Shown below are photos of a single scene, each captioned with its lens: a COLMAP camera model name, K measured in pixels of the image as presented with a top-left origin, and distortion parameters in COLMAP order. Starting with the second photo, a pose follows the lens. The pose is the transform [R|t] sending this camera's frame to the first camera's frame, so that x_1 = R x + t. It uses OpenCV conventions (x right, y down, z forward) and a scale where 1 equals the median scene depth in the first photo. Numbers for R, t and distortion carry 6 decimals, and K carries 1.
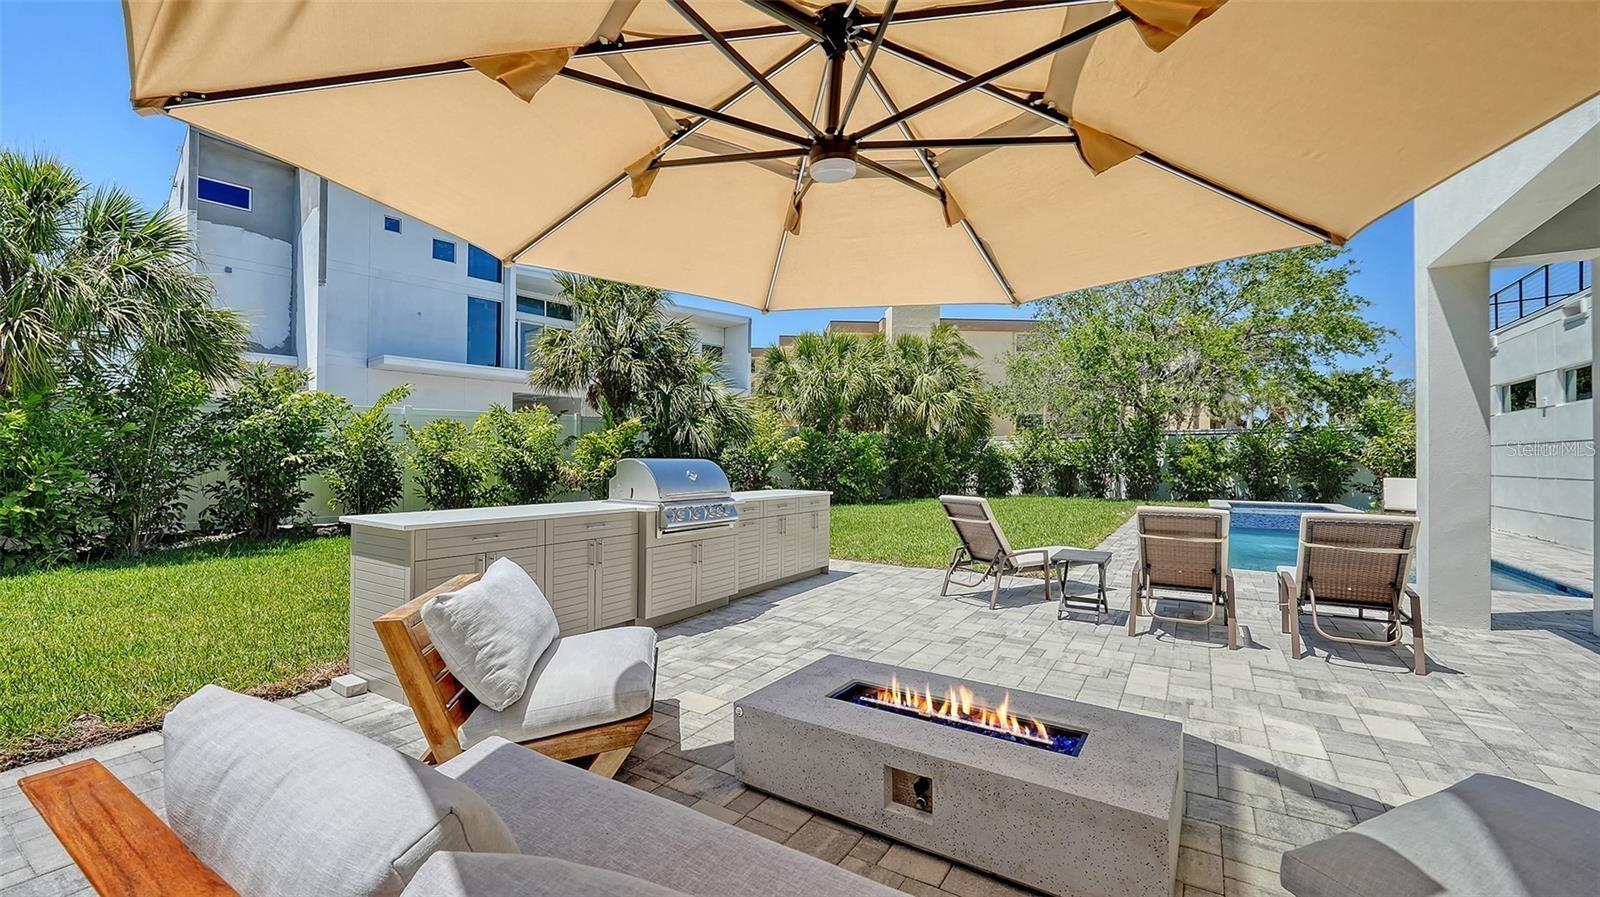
lens RADIAL K [[634.0, 0, 793.7], [0, 634.0, 458.1], [0, 0, 1]] dist [-0.002370, -0.000068]
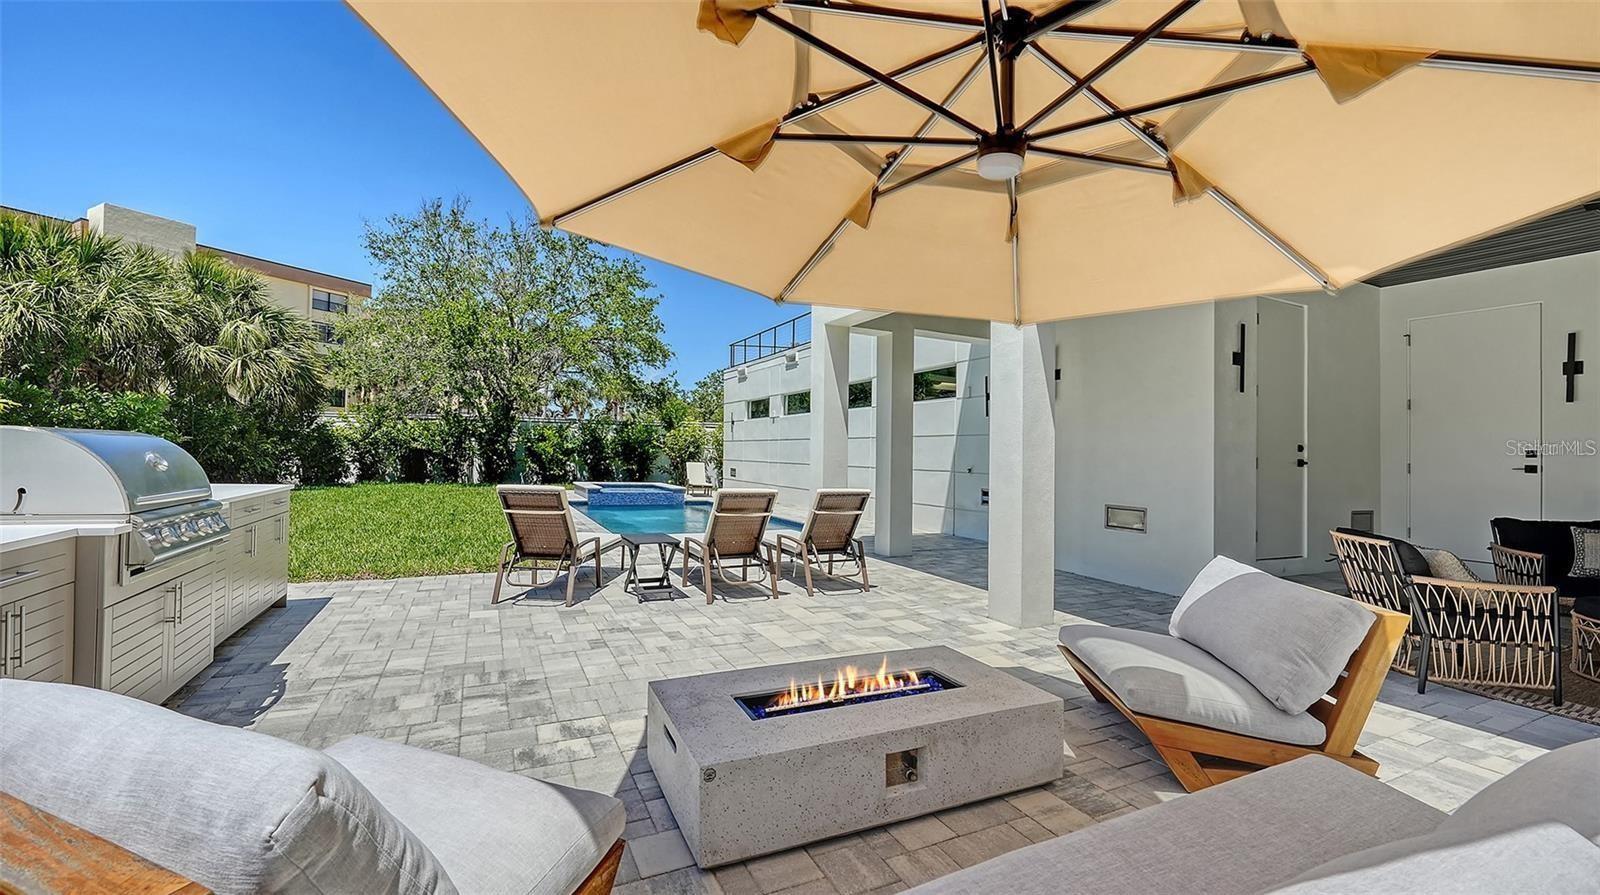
lens RADIAL K [[642.4, 0, 800.0], [0, 642.4, 447.5], [0, 0, 1]] dist [-0.002374, -0.000080]
pose [[0.528543, 0.018635, 0.848702, -0.366133], [-0.026227, 0.999640, -0.005616, 0.004811], [-0.848501, -0.019291, 0.528842, 0.270940]]
